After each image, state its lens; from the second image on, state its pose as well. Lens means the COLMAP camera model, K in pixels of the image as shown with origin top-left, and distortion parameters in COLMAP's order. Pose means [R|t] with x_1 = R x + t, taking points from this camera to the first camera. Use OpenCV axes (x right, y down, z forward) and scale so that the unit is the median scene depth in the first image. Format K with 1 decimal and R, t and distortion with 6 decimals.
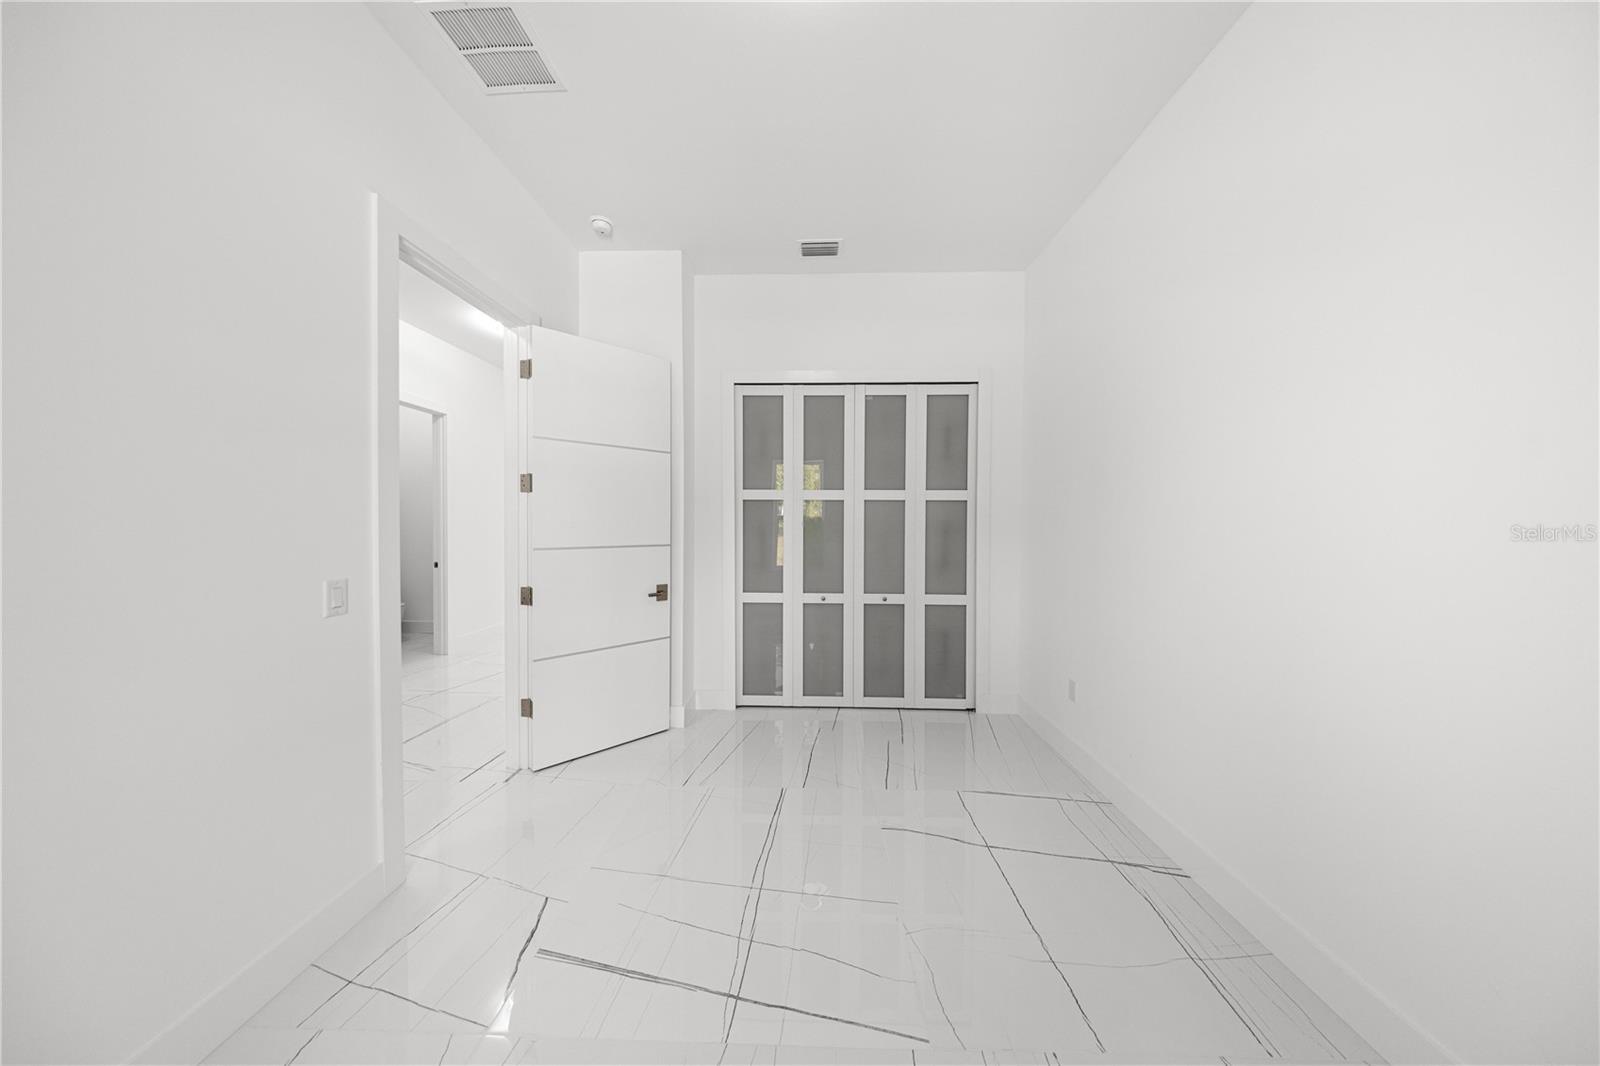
lens RADIAL K [[466.5, 0, 801.5], [0, 466.5, 526.1], [0, 0, 1]] dist [0.000165, -0.000002]
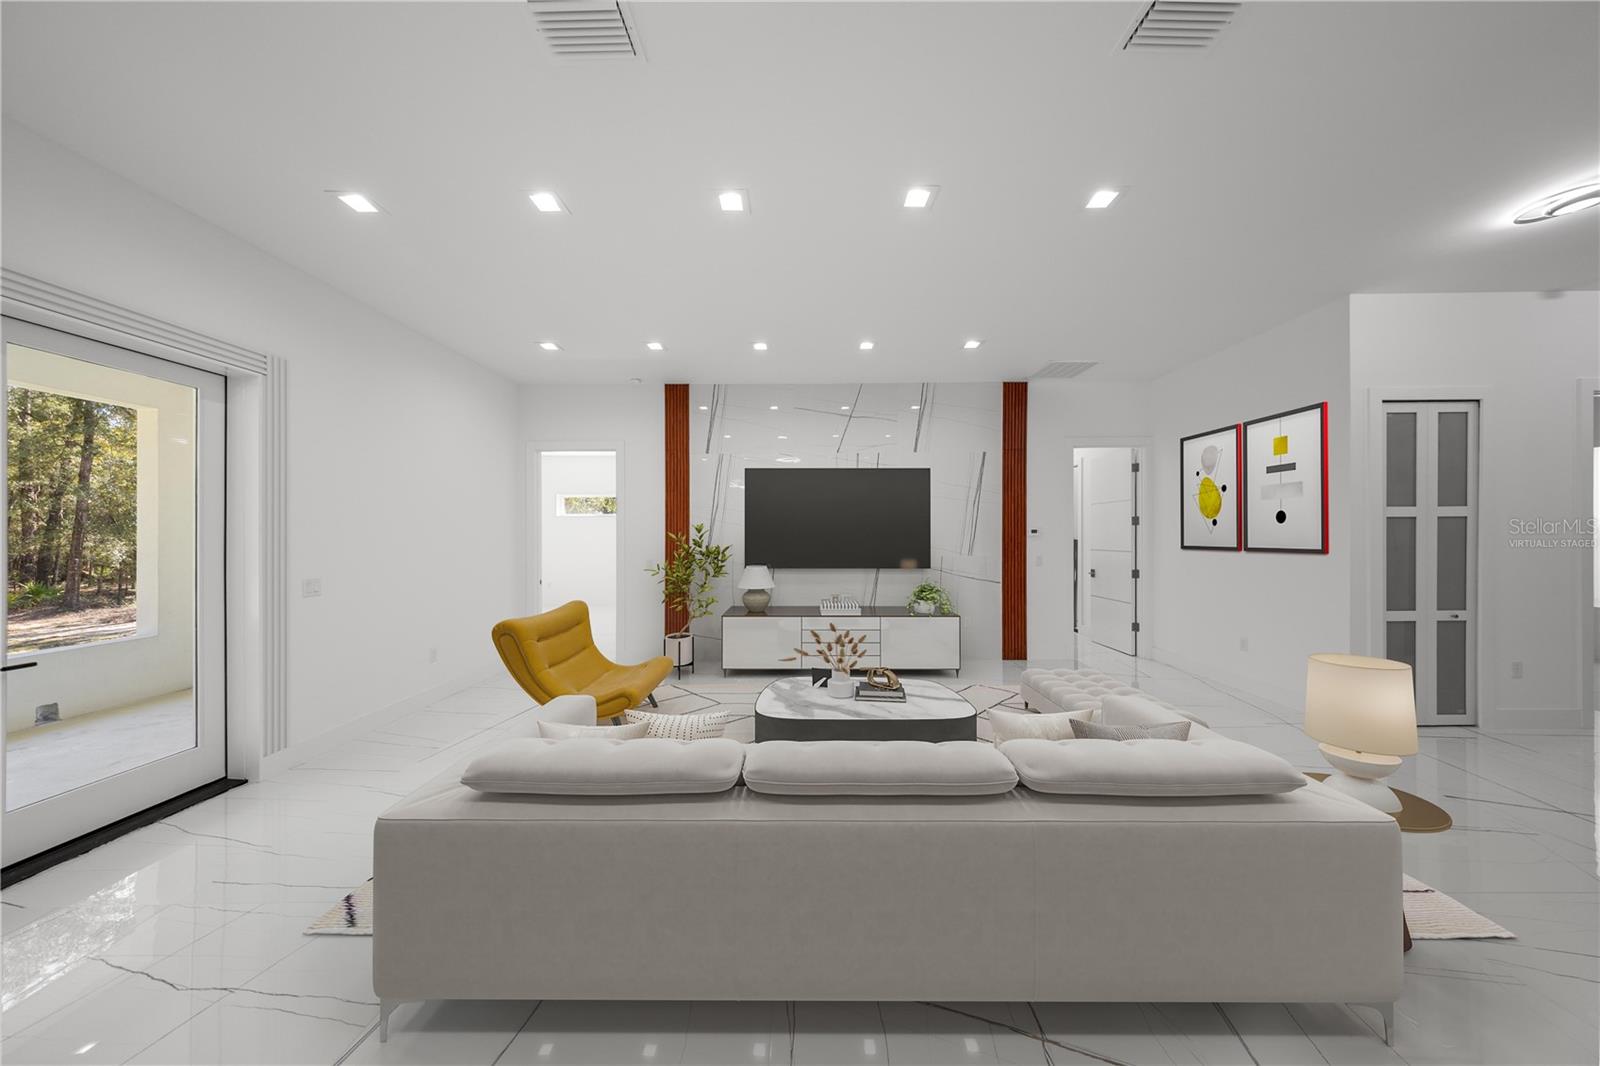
lens RADIAL K [[458.5, 0, 799.7], [0, 458.5, 537.9], [0, 0, 1]] dist [-0.000014, -0.000008]
pose [[0.999664, -0.010583, 0.023661, -1.117618], [0.011029, 0.999763, -0.018776, -0.005833], [-0.023457, 0.019030, 0.999544, 0.043721]]
